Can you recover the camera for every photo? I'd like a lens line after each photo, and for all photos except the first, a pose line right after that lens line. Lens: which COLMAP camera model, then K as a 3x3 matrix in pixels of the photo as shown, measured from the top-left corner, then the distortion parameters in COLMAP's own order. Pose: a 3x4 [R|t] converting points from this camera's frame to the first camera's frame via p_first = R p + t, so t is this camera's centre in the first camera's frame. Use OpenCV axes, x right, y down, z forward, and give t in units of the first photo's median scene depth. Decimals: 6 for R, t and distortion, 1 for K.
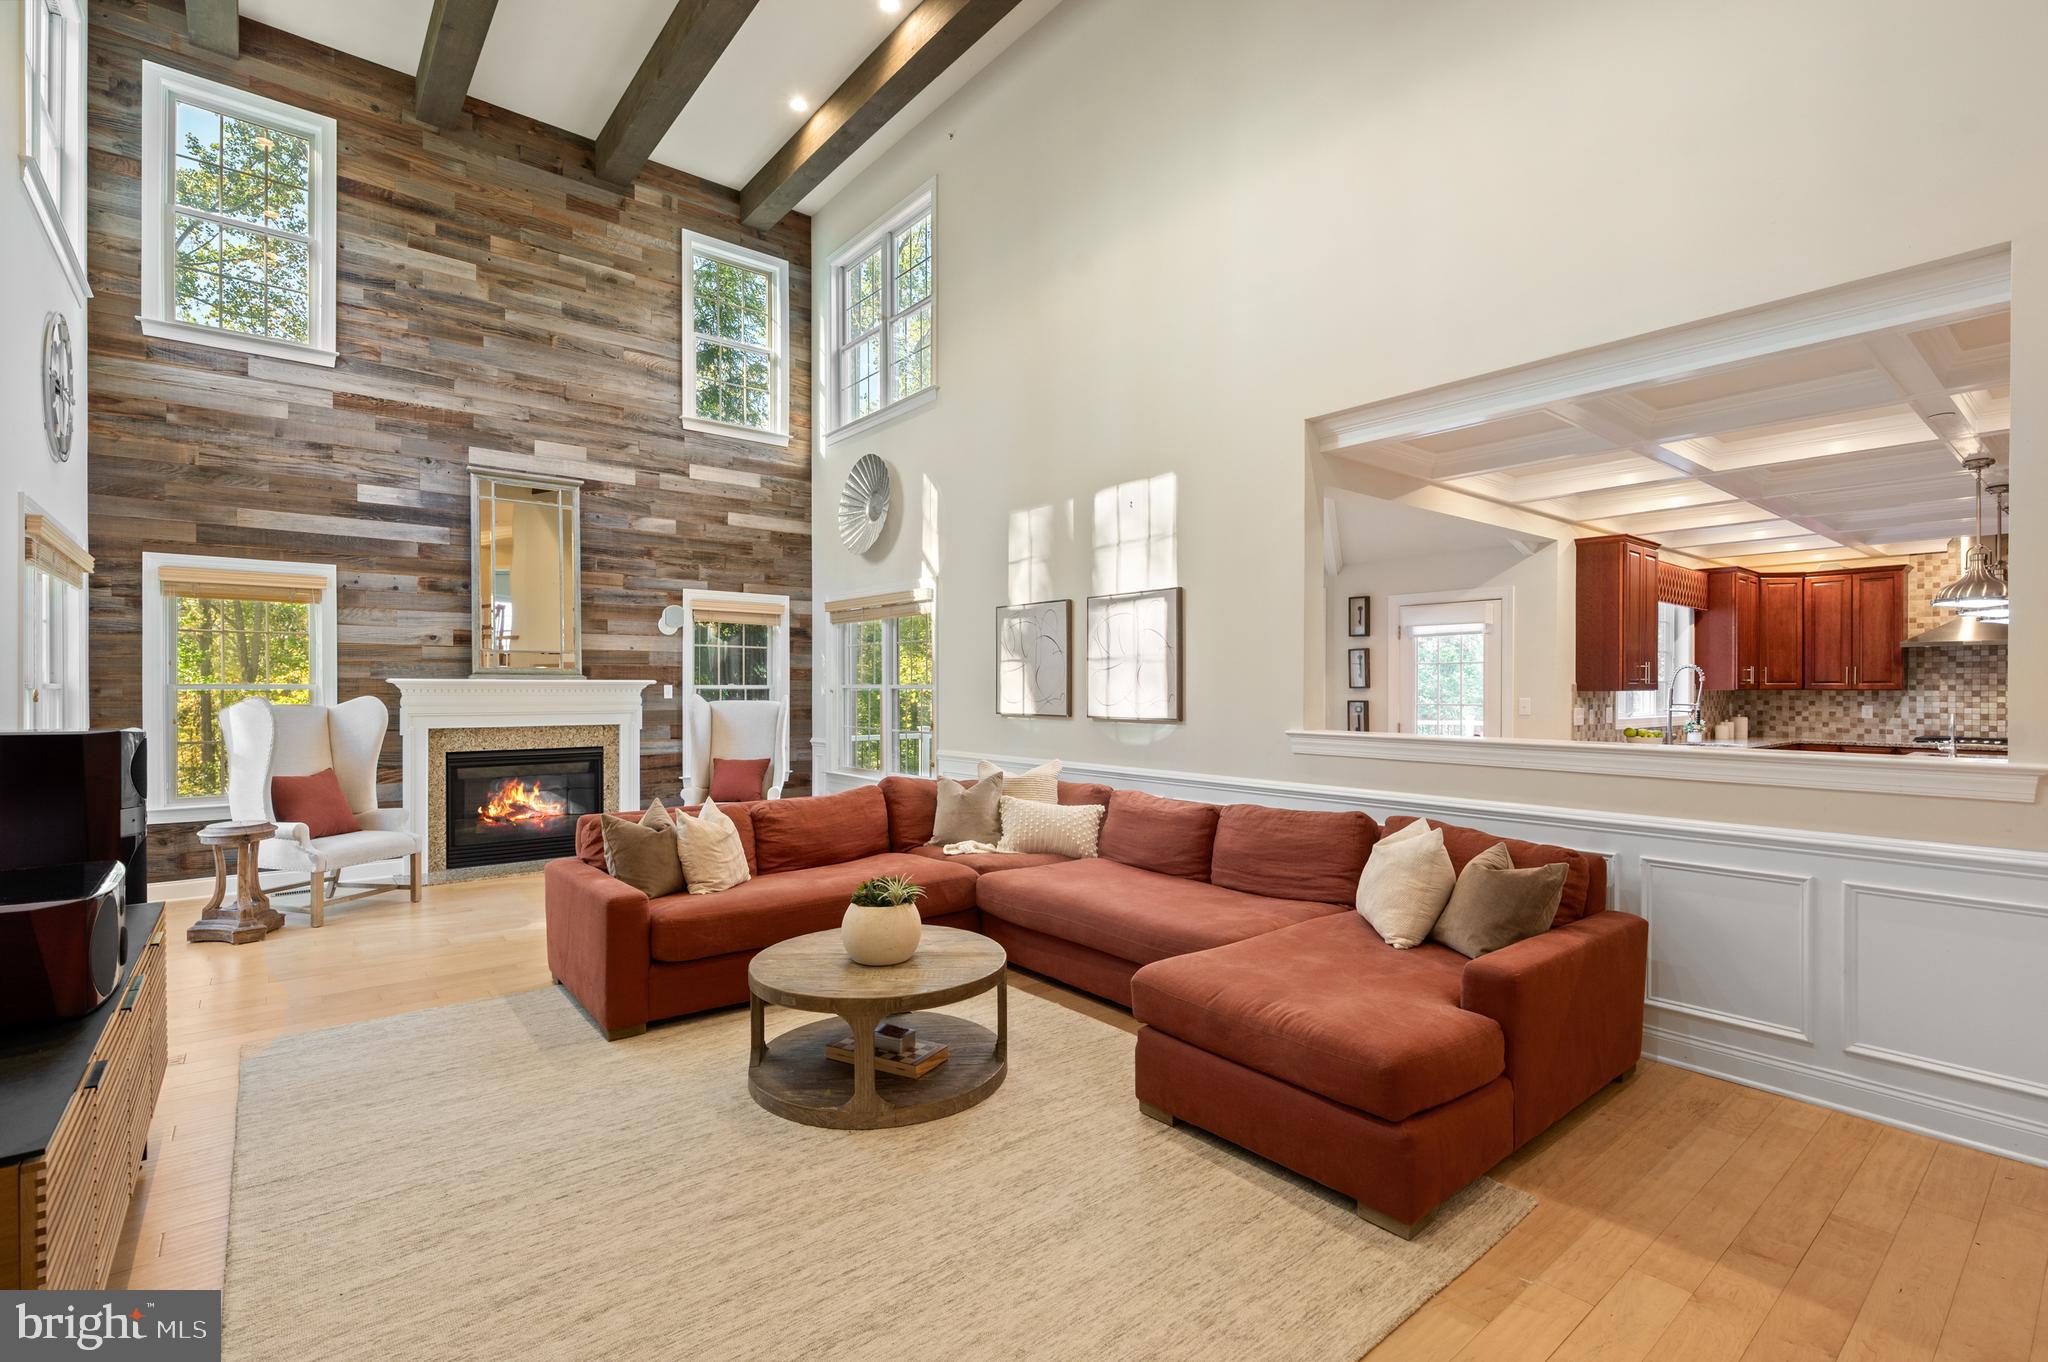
lens RADIAL K [[930.8, 0, 1034.0], [0, 930.8, 691.1], [0, 0, 1]] dist [-0.002696, 0.000214]
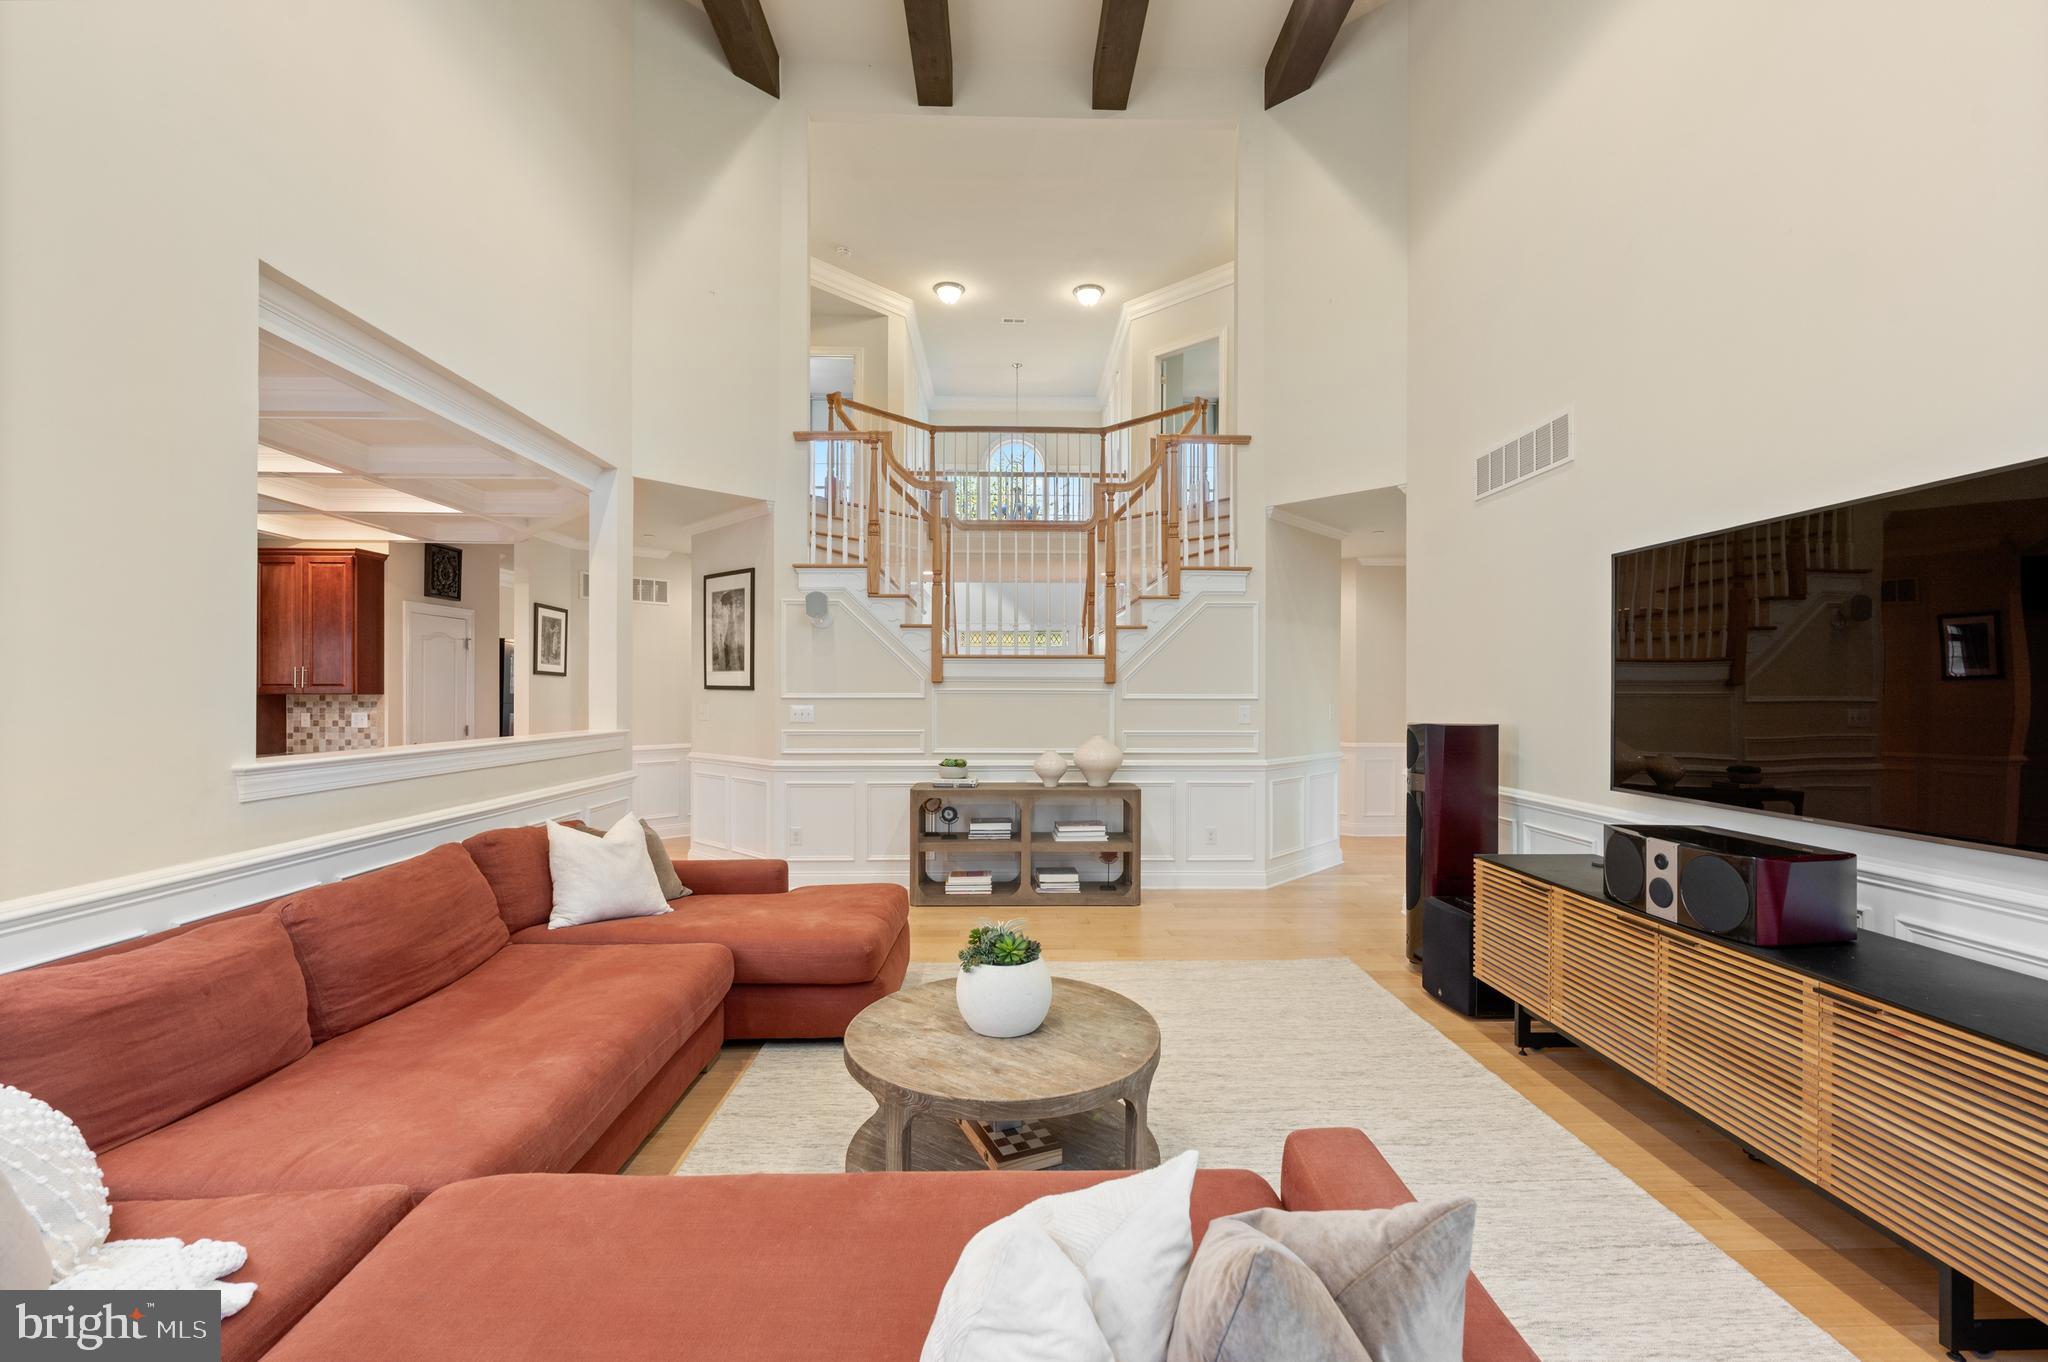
lens RADIAL K [[857.2, 0, 1035.9], [0, 857.2, 691.3], [0, 0, 1]] dist [-0.000901, 0.000068]
pose [[-0.791027, -0.001954, 0.611778, -0.299297], [-0.000349, 0.999996, 0.002742, -0.004081], [-0.611781, 0.001955, -0.791025, 0.729794]]
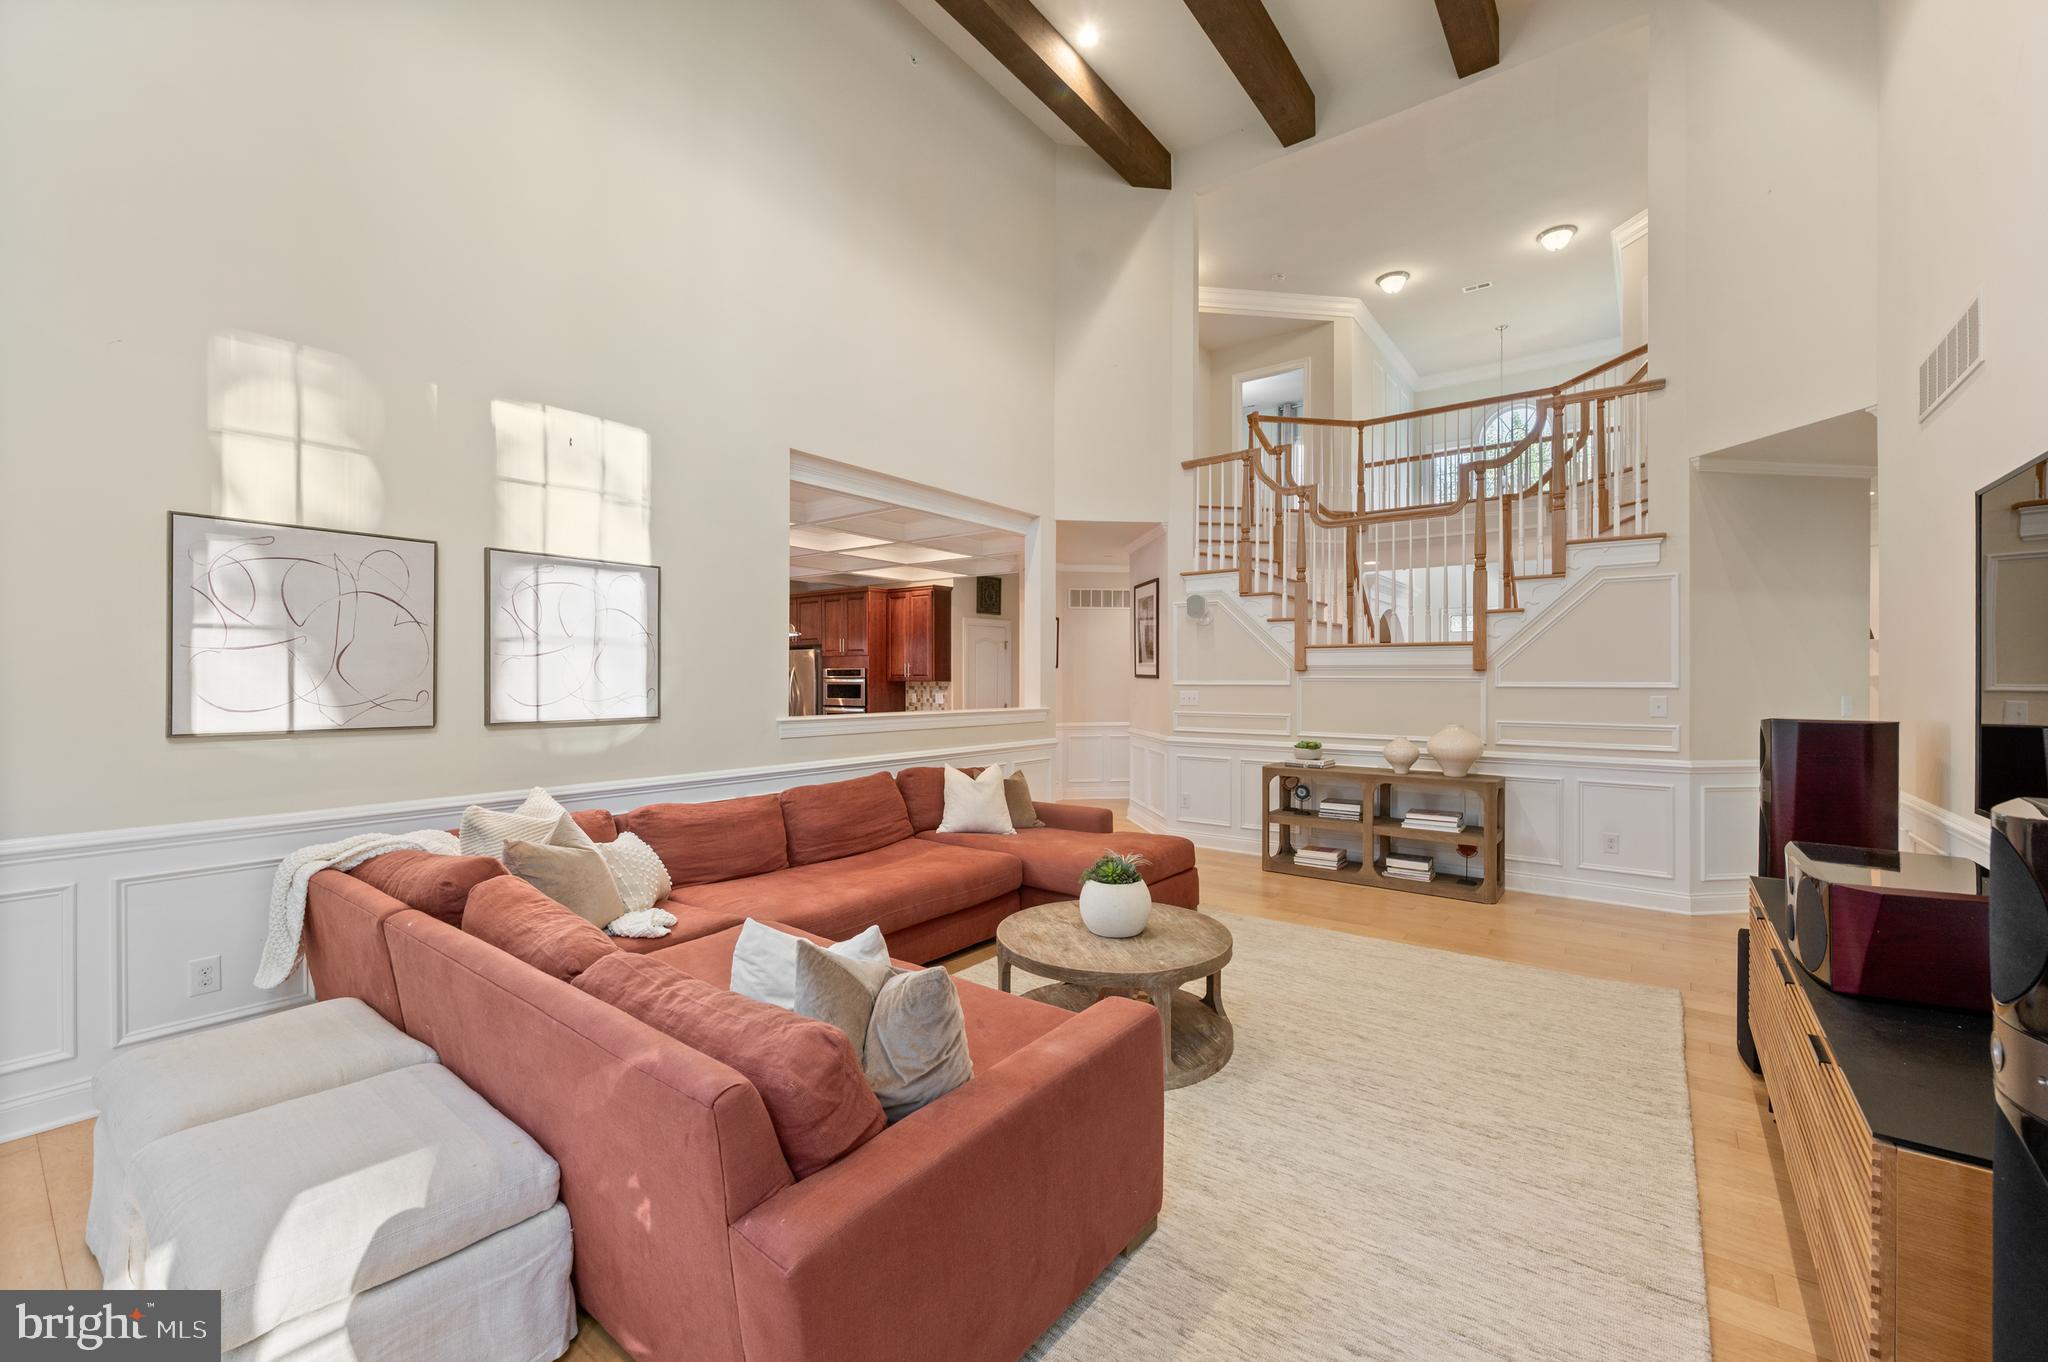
lens RADIAL K [[828.0, 0, 1033.7], [0, 828.0, 680.9], [0, 0, 1]] dist [-0.002073, -0.000293]
pose [[-0.235322, -0.003457, 0.971911, -0.499085], [0.001813, 0.999990, 0.003995, -0.003825], [-0.971916, 0.002702, -0.235313, 0.609361]]
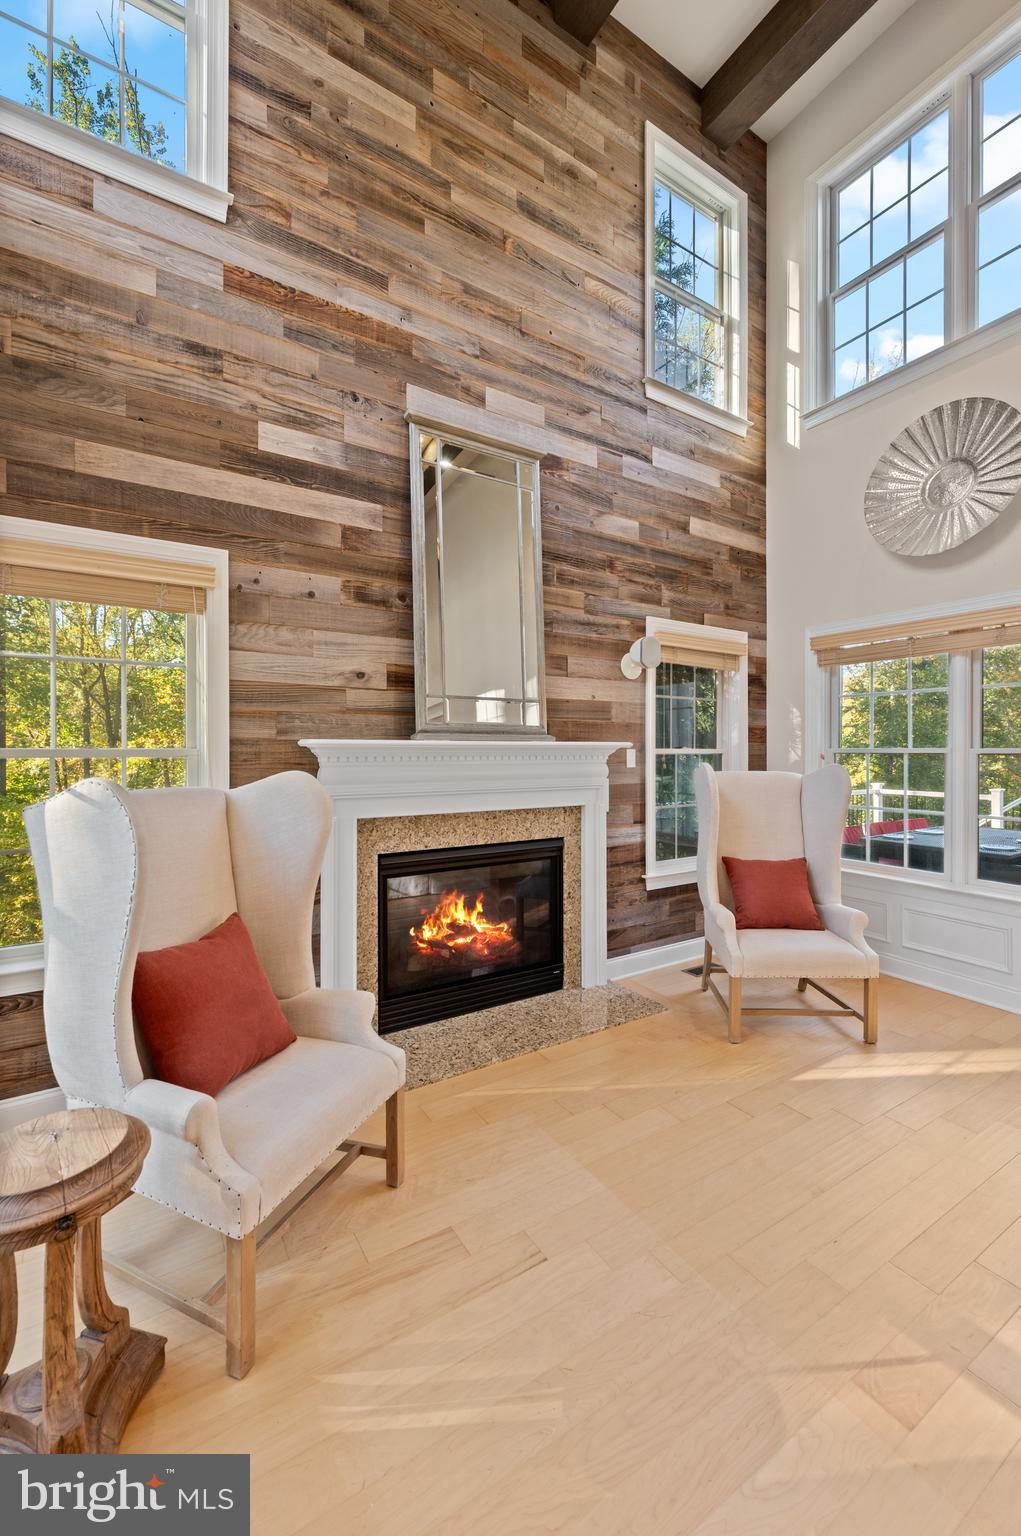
lens RADIAL K [[621.0, 0, 516.0], [0, 621.0, 752.4], [0, 0, 1]] dist [-0.002073, -0.000293]
pose [[0.991960, -0.000183, -0.126551, -0.463868], [0.000218, 1.000000, 0.000259, -0.004431], [0.126551, -0.000284, 0.991960, 0.562635]]
